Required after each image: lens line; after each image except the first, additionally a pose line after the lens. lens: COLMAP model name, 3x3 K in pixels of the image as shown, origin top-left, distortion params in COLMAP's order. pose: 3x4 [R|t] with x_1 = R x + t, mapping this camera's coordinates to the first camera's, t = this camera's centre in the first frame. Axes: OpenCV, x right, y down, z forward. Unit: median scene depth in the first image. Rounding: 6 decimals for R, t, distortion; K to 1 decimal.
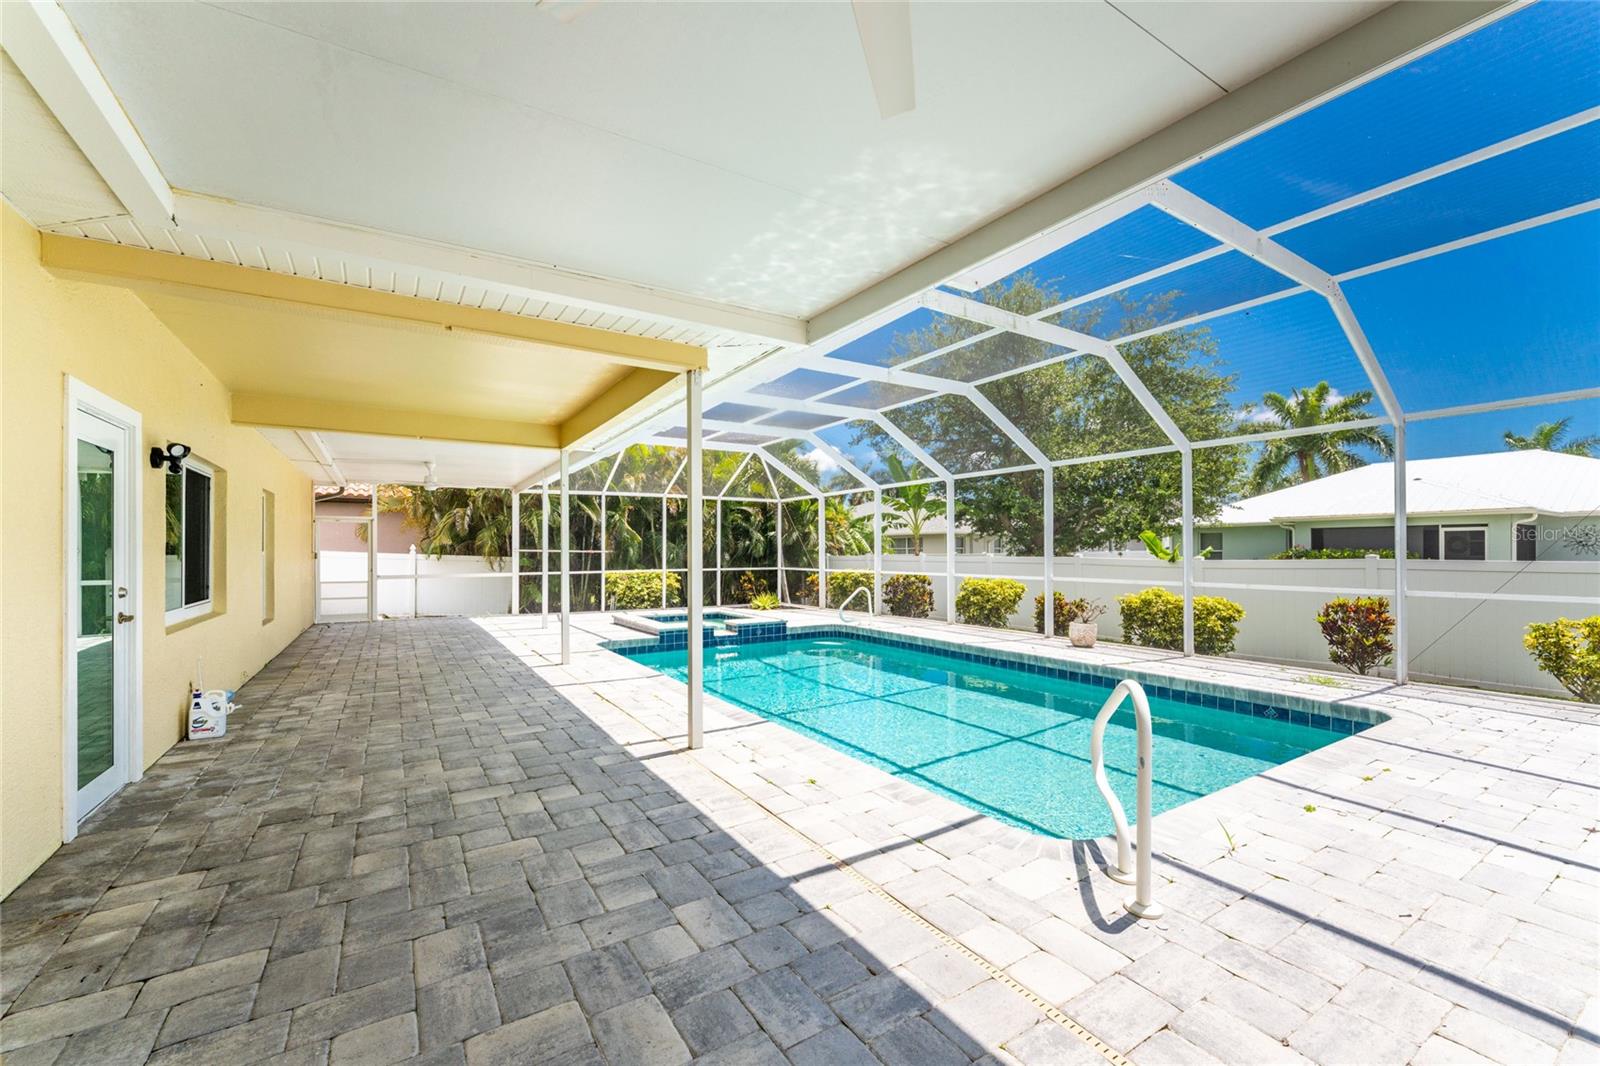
lens RADIAL K [[647.8, 0, 806.7], [0, 647.8, 550.1], [0, 0, 1]] dist [-0.001495, -0.000371]
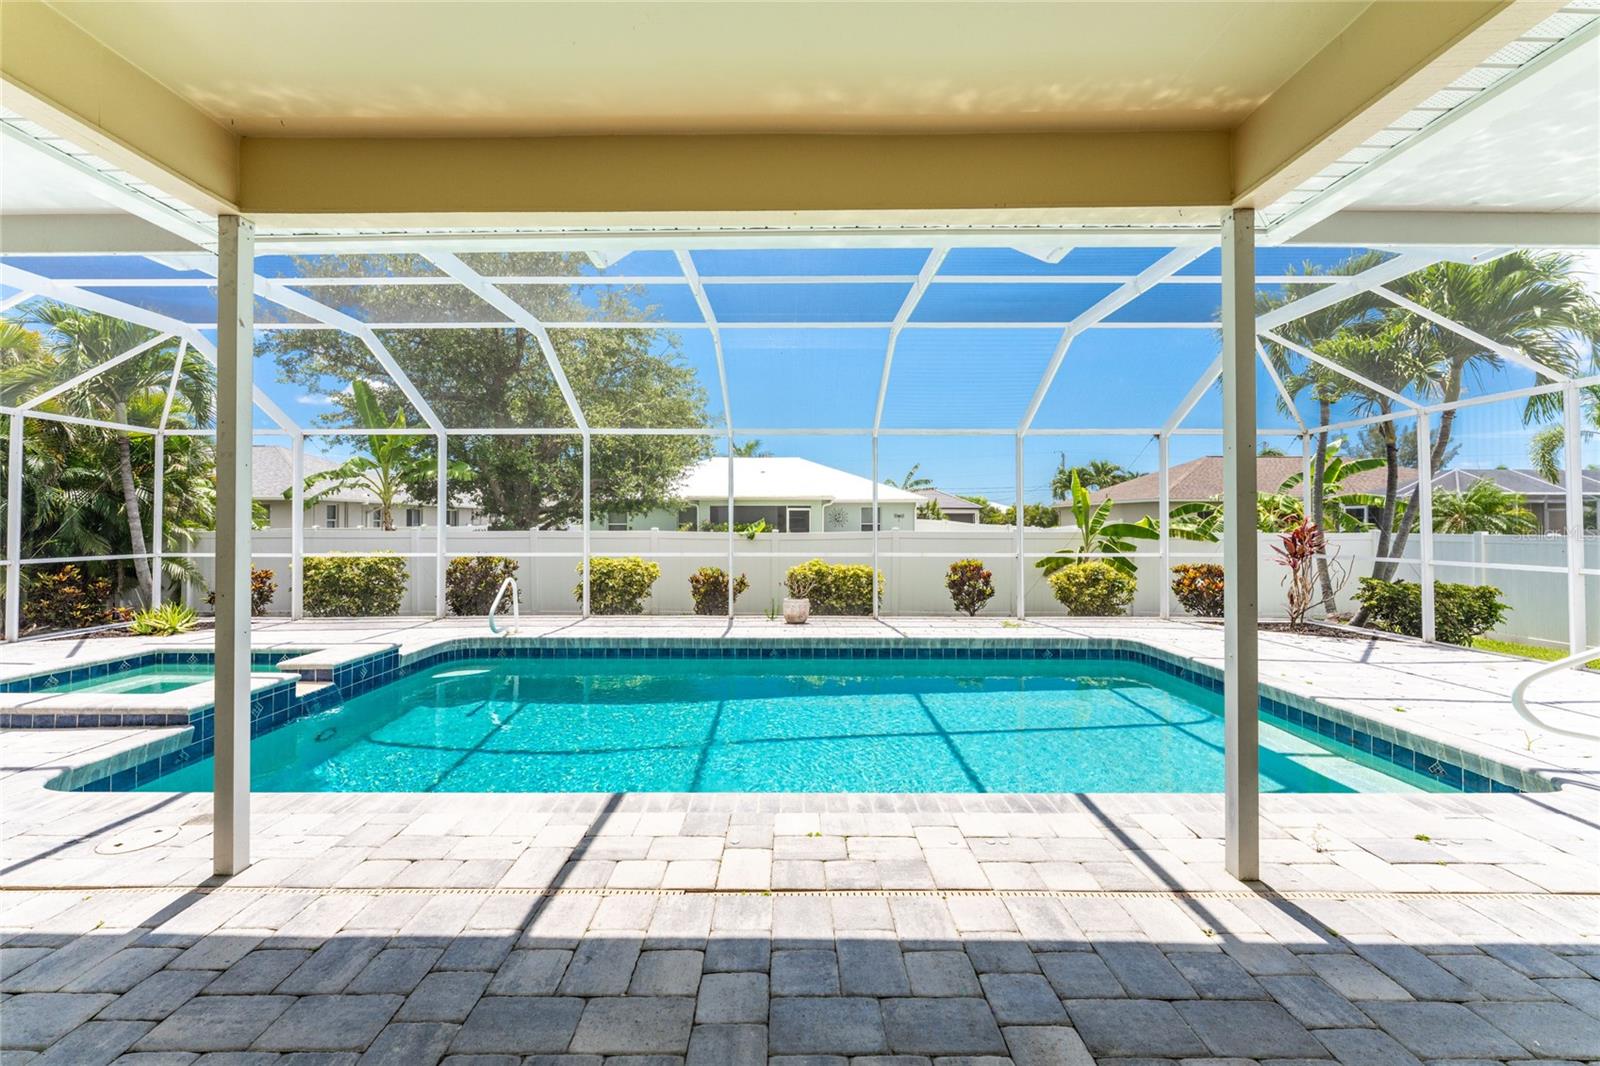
lens RADIAL K [[647.0, 0, 782.0], [0, 647.0, 518.2], [0, 0, 1]] dist [0.000146, -0.000072]
pose [[0.546303, 0.008823, 0.837541, -0.339247], [-0.003230, 0.999959, -0.008427, -0.001743], [-0.837581, 0.001898, 0.546309, 0.397231]]
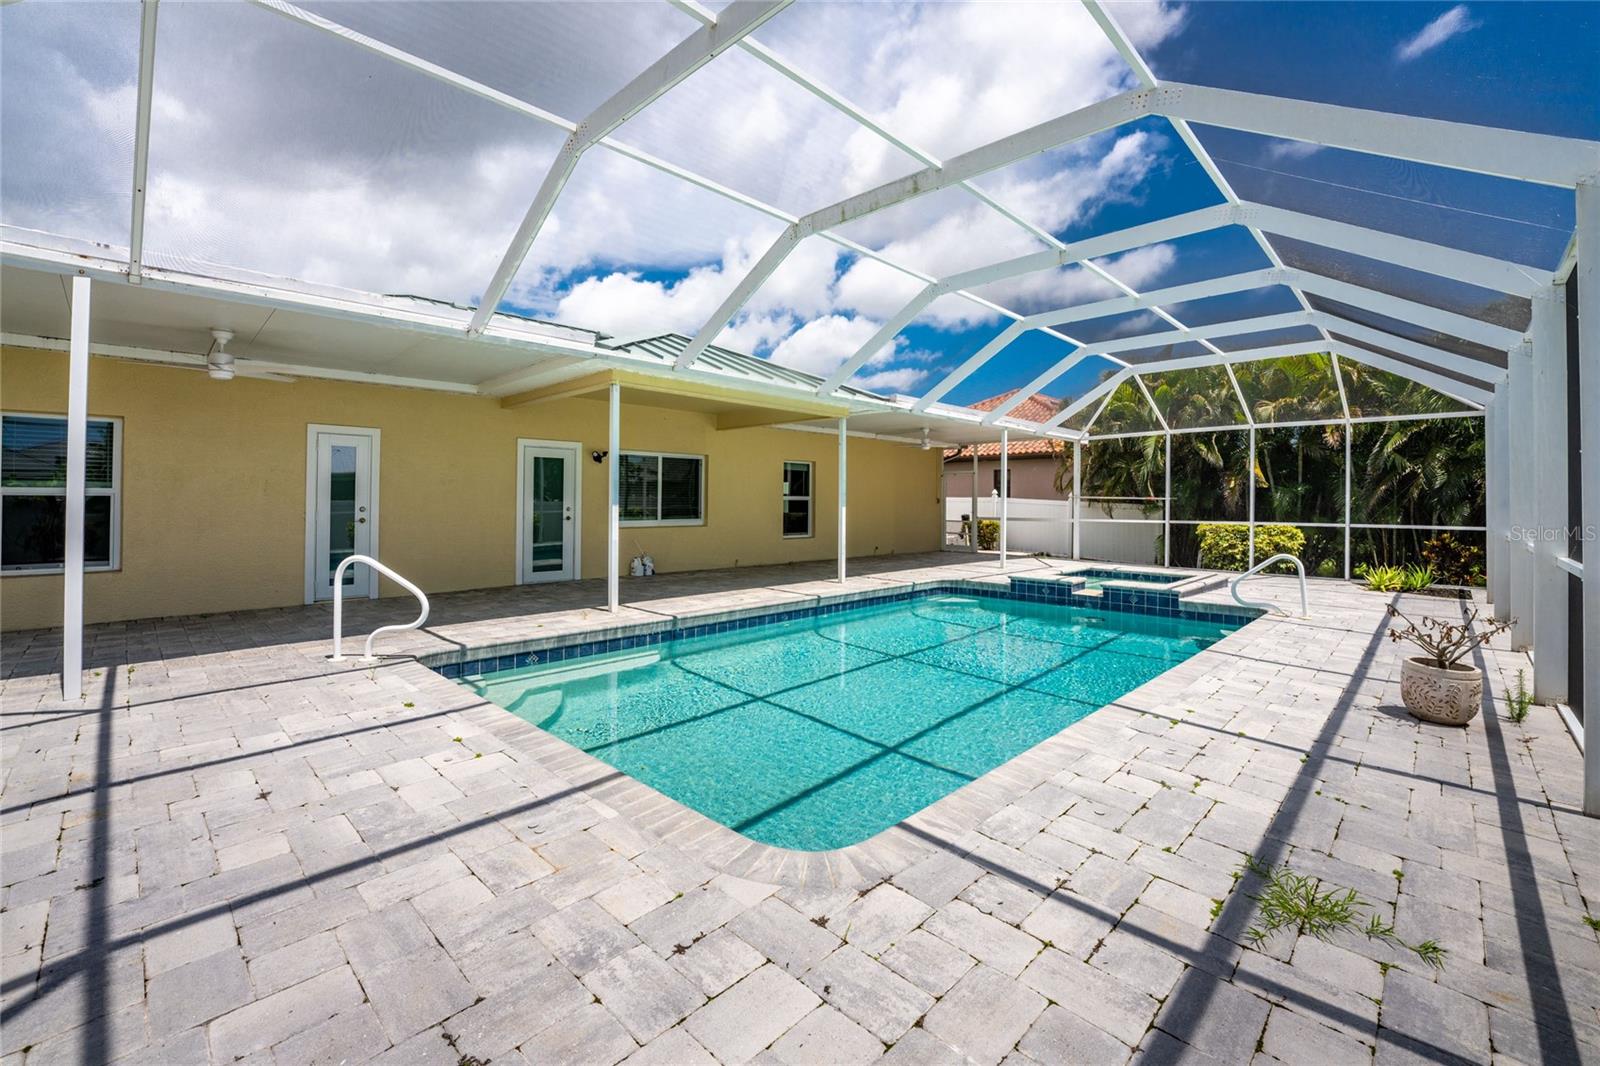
lens RADIAL K [[676.6, 0, 800.7], [0, 676.6, 497.5], [0, 0, 1]] dist [-0.017331, -0.000284]
pose [[0.235125, -0.001343, -0.971964, 0.619692], [-0.004436, 0.999987, -0.002455, 0.006320], [0.971955, 0.004889, 0.235116, 0.409987]]
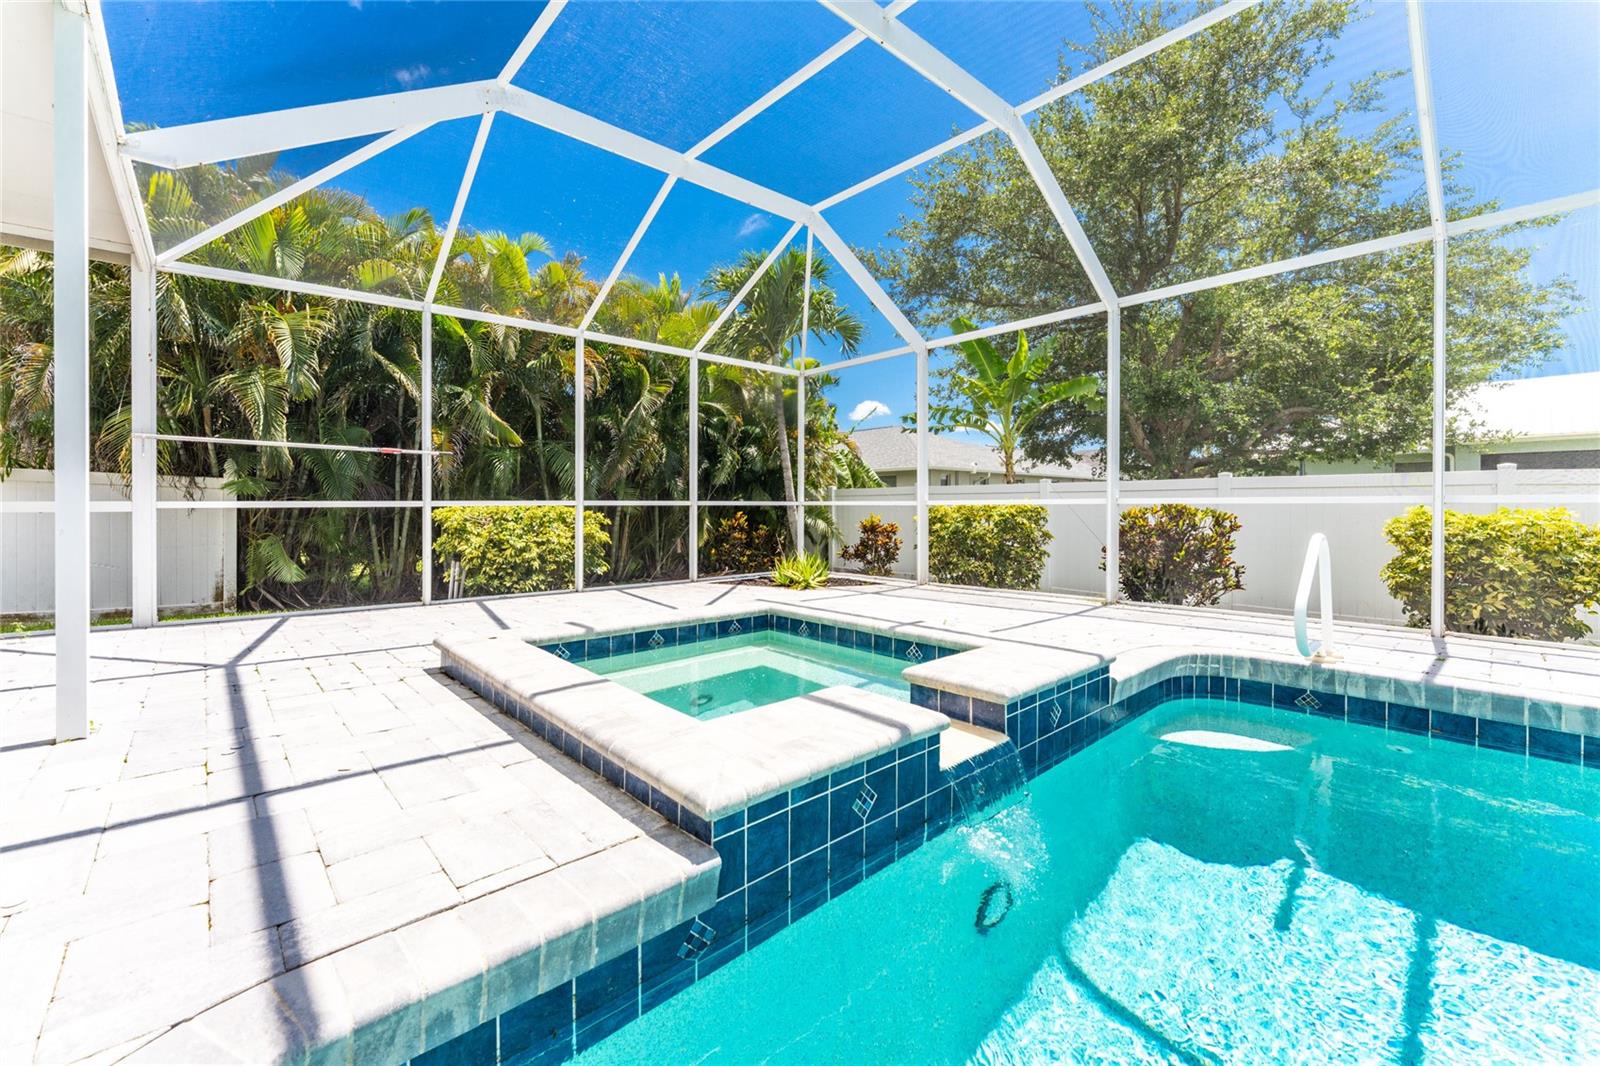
lens RADIAL K [[652.9, 0, 800.5], [0, 652.9, 511.0], [0, 0, 1]] dist [-0.001278, -0.000097]
pose [[0.984516, 0.000585, 0.175296, -0.213553], [-0.002508, 0.999939, 0.010746, 0.044893], [-0.175279, -0.011019, 0.984457, 0.764171]]
